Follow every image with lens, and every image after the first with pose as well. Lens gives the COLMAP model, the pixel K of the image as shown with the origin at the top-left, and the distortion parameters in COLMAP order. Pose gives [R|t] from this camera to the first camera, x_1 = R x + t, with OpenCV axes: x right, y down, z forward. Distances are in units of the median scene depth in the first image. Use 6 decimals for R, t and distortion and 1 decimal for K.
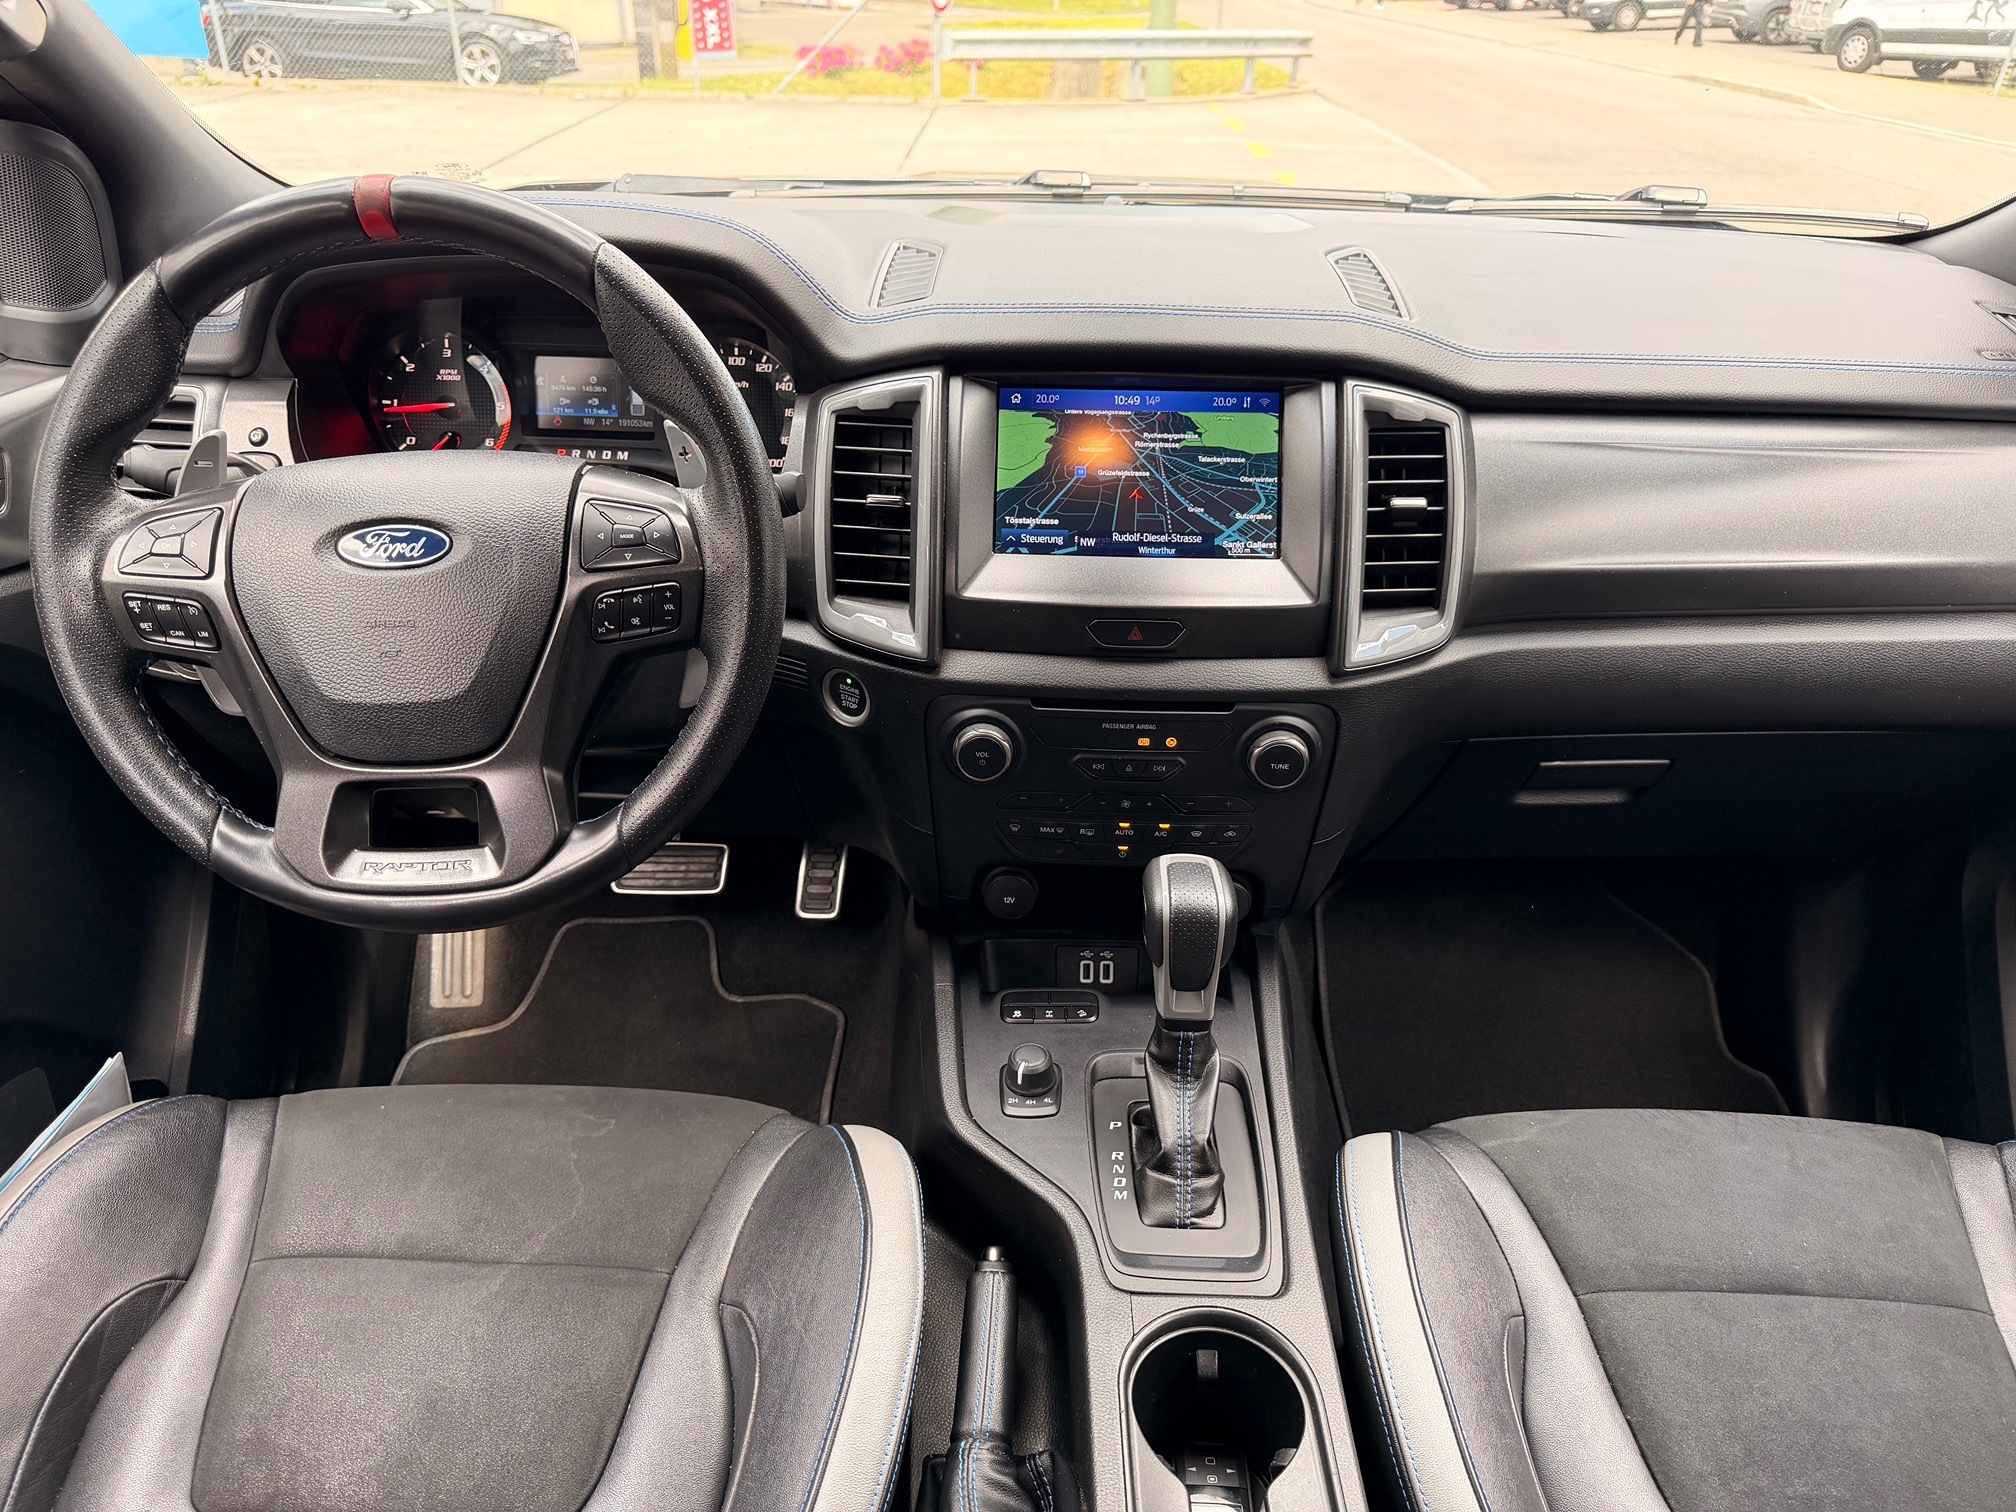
lens RADIAL K [[1417.8, 0, 1014.9], [0, 1417.8, 776.8], [0, 0, 1]] dist [0.048871, -0.049350]
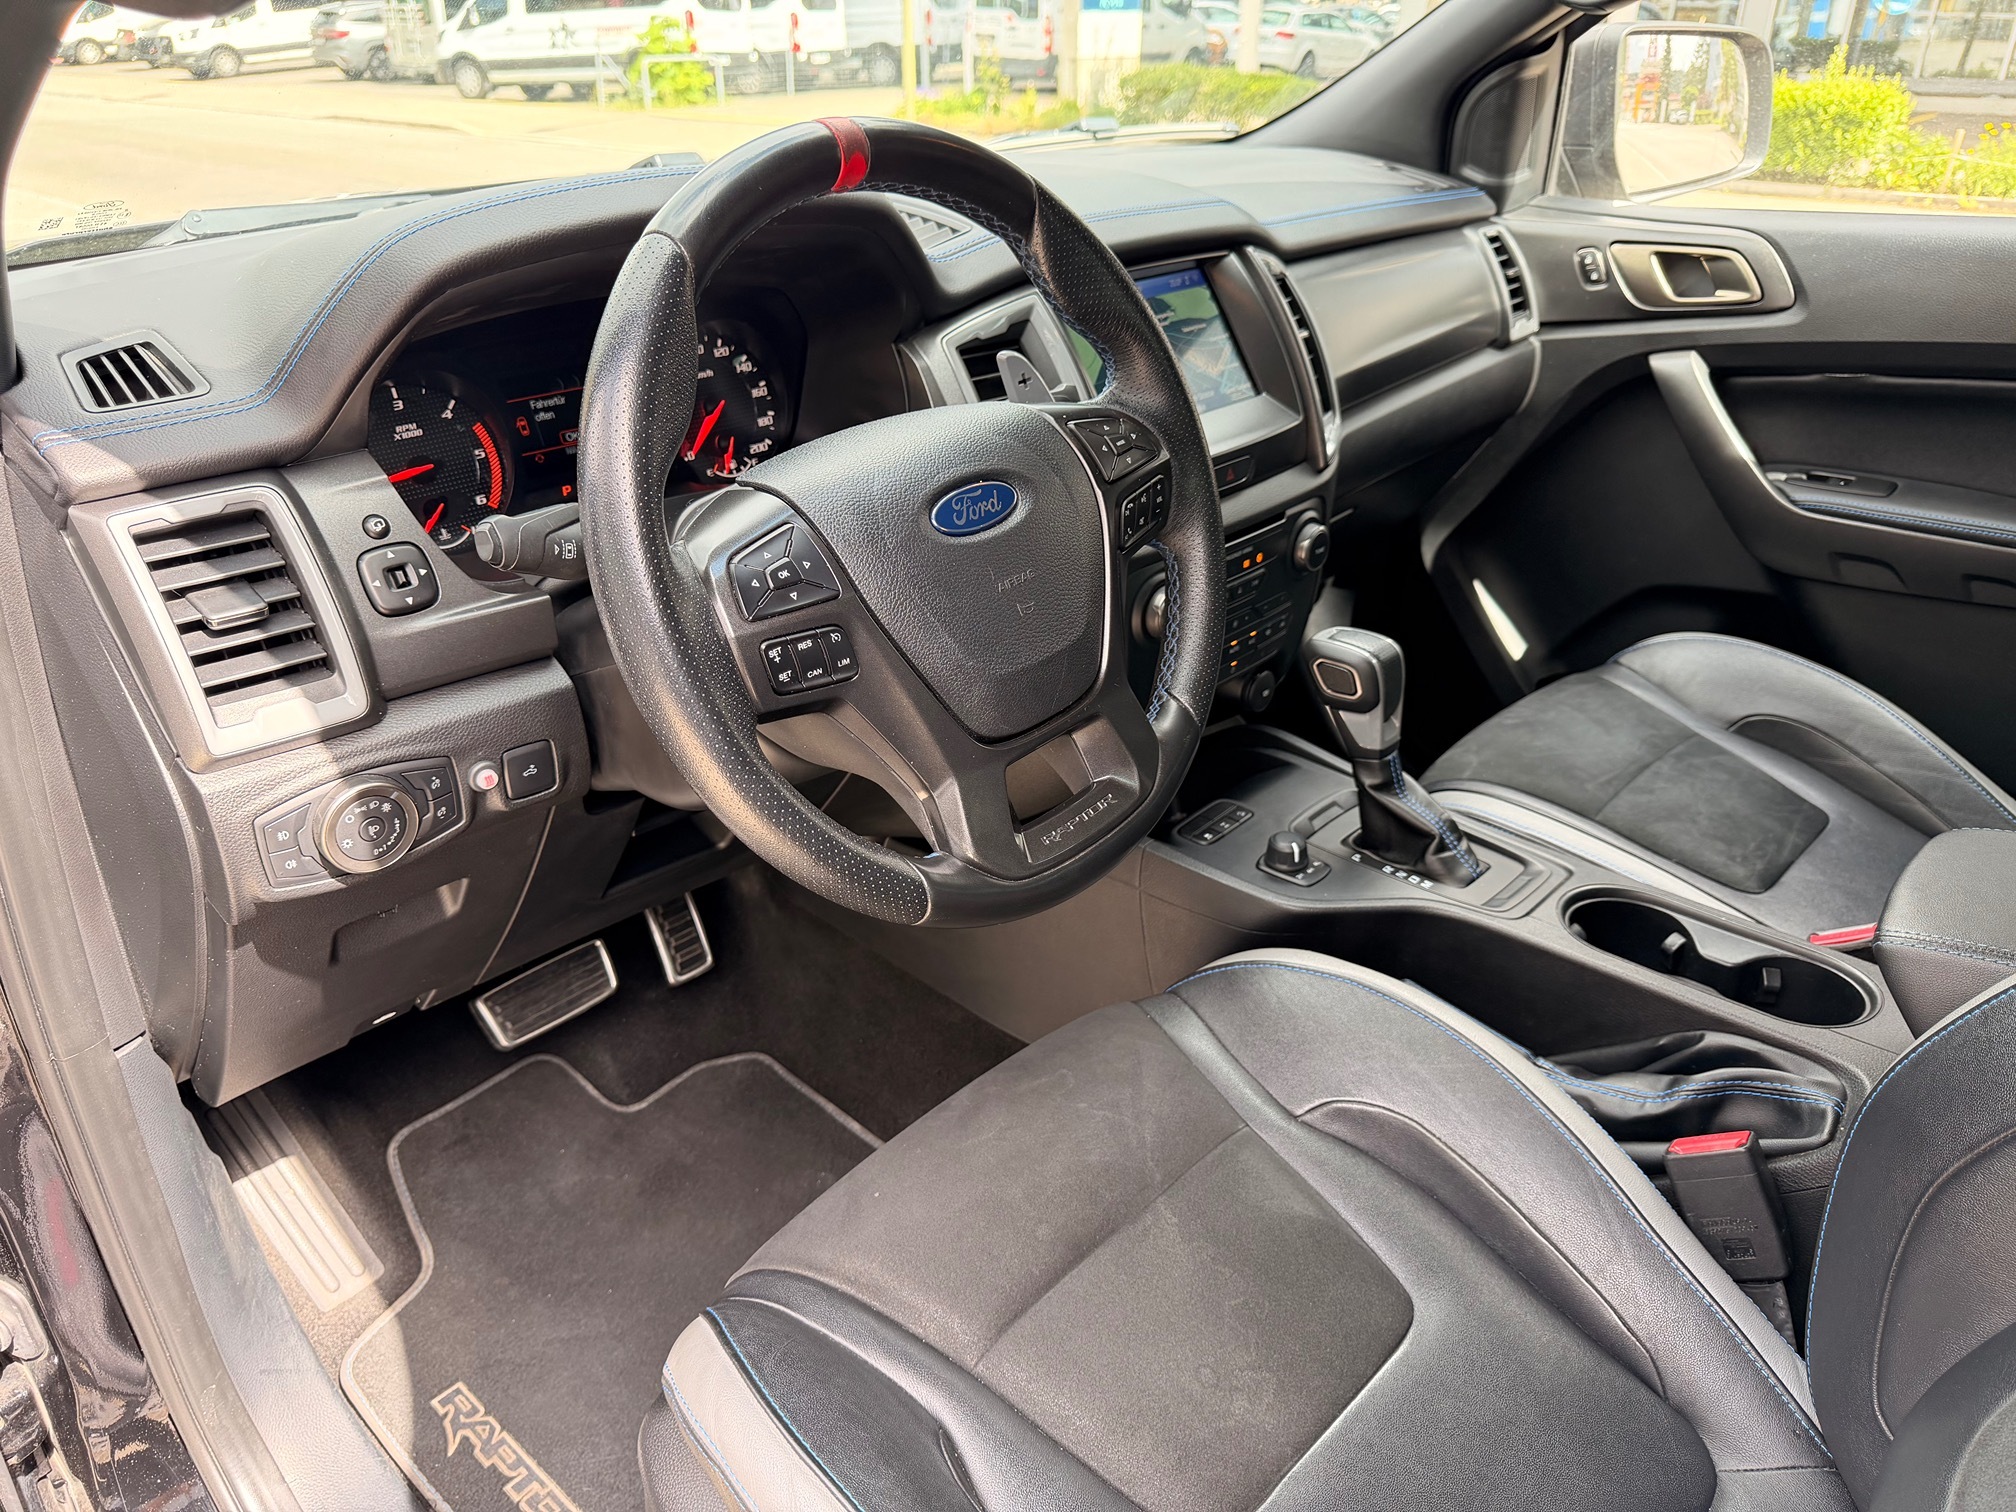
lens RADIAL K [[1442.9, 0, 1008.0], [0, 1442.9, 756.0], [0, 0, 1]] dist [0.029042, -0.051939]
pose [[0.671544, -0.358141, 0.648663, -0.879555], [0.383096, 0.917162, 0.109777, -0.085316], [-0.634245, 0.174780, 0.753117, 0.235736]]
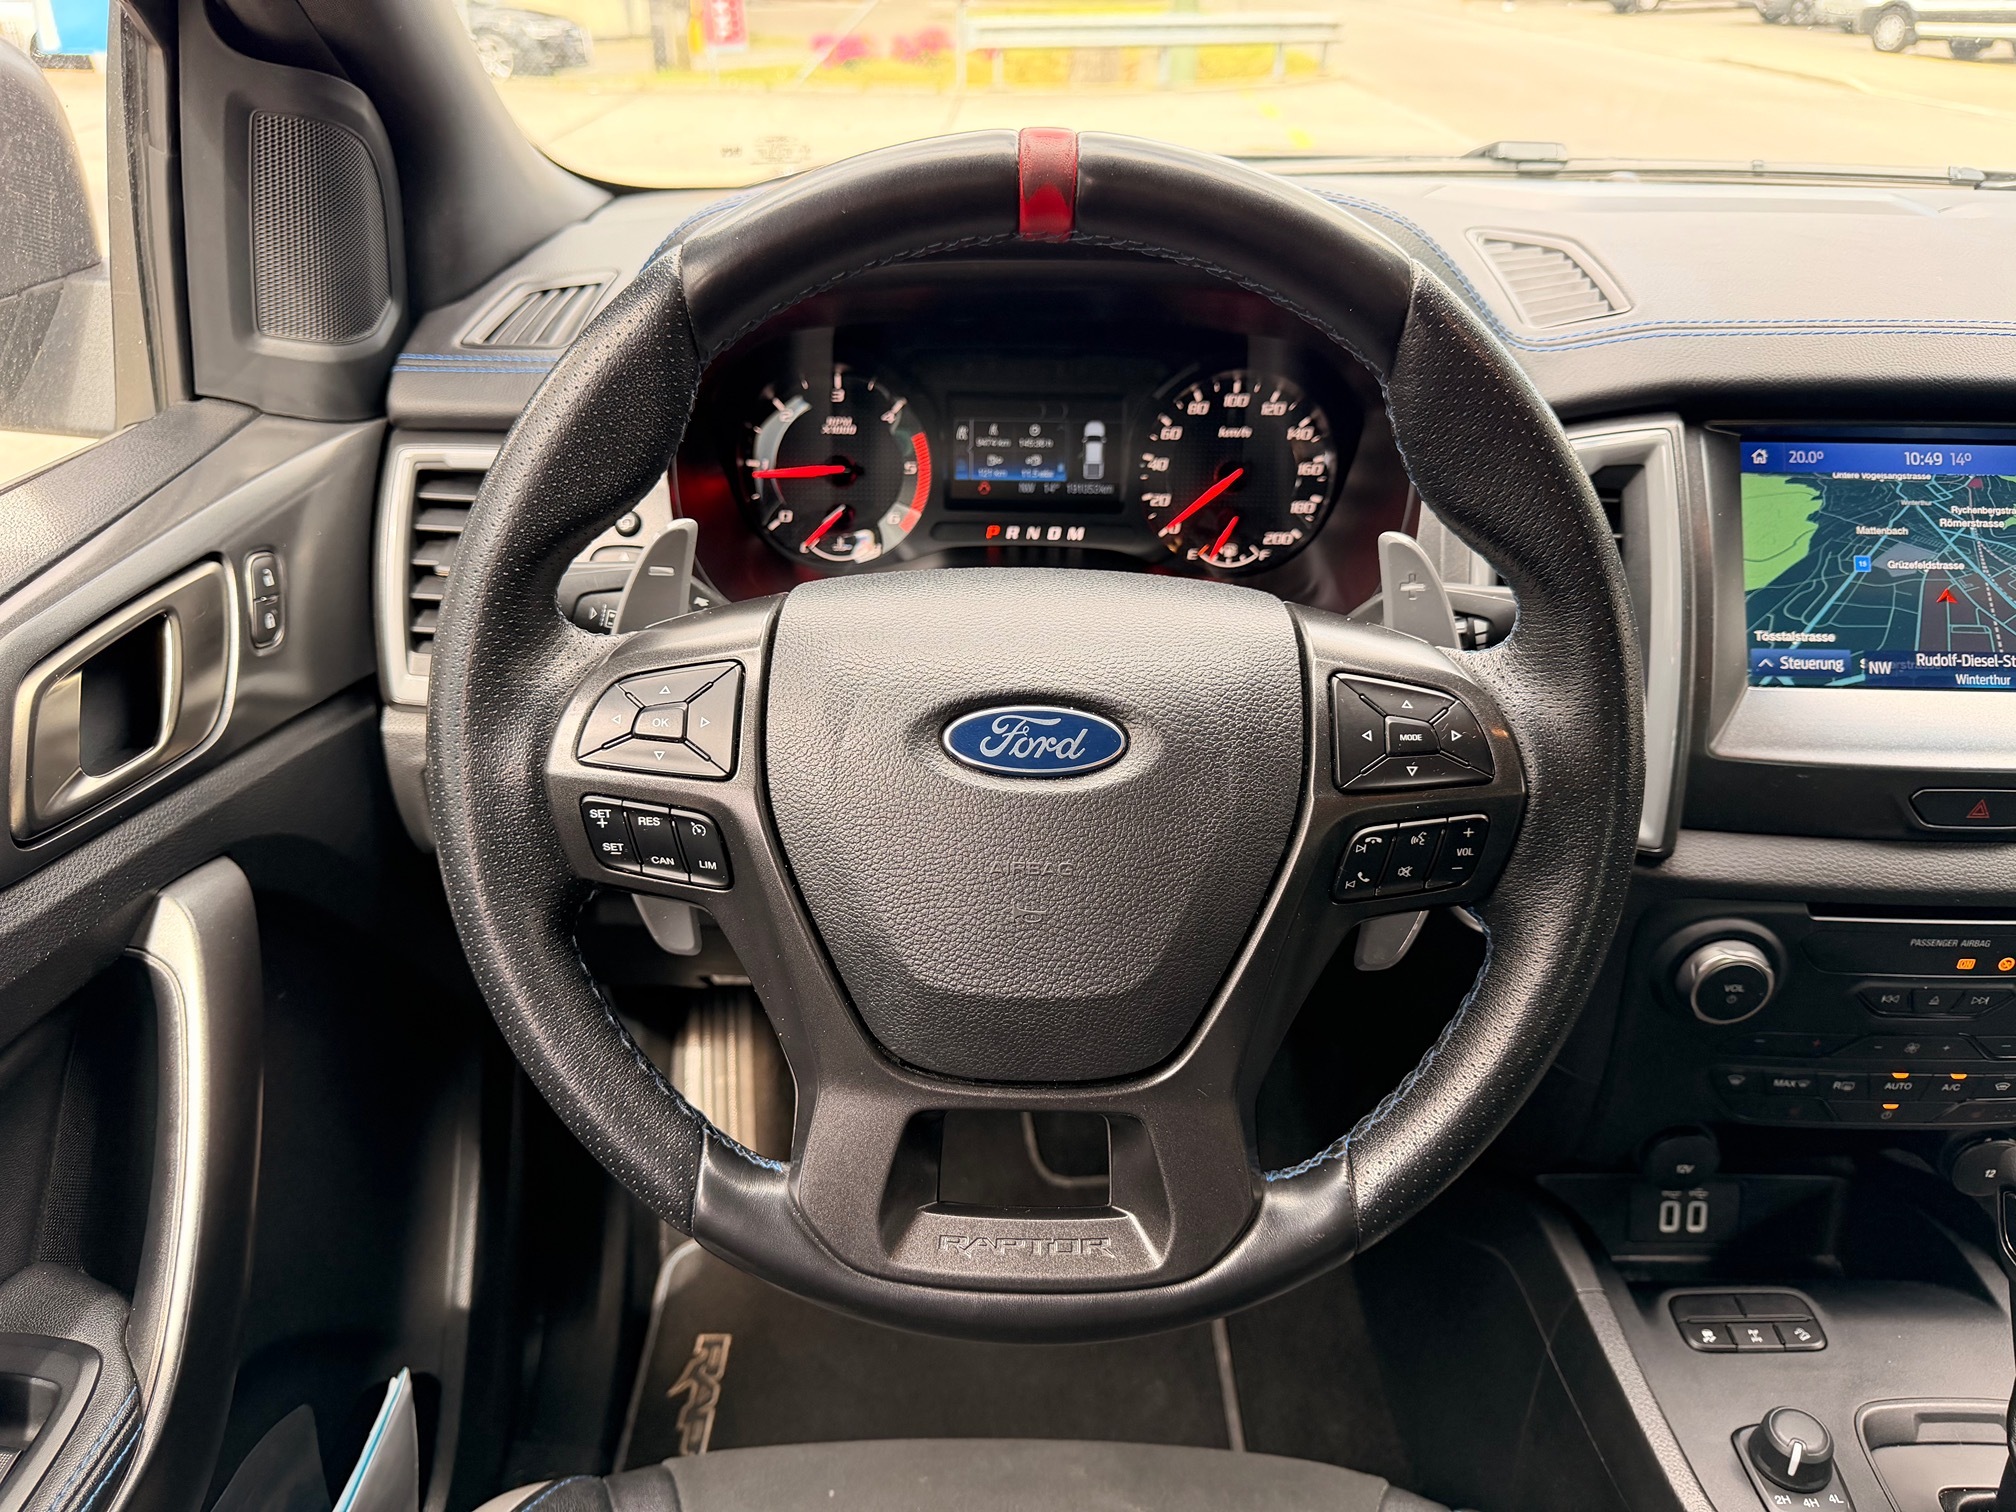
lens RADIAL K [[1446.3, 0, 1008.0], [0, 1446.3, 756.0], [0, 0, 1]] dist [0.043605, -0.051265]
pose [[0.999946, -0.008310, -0.006188, -0.354456], [0.008224, 0.999871, -0.013779, -0.115682], [0.006302, 0.013727, 0.999886, 0.299244]]
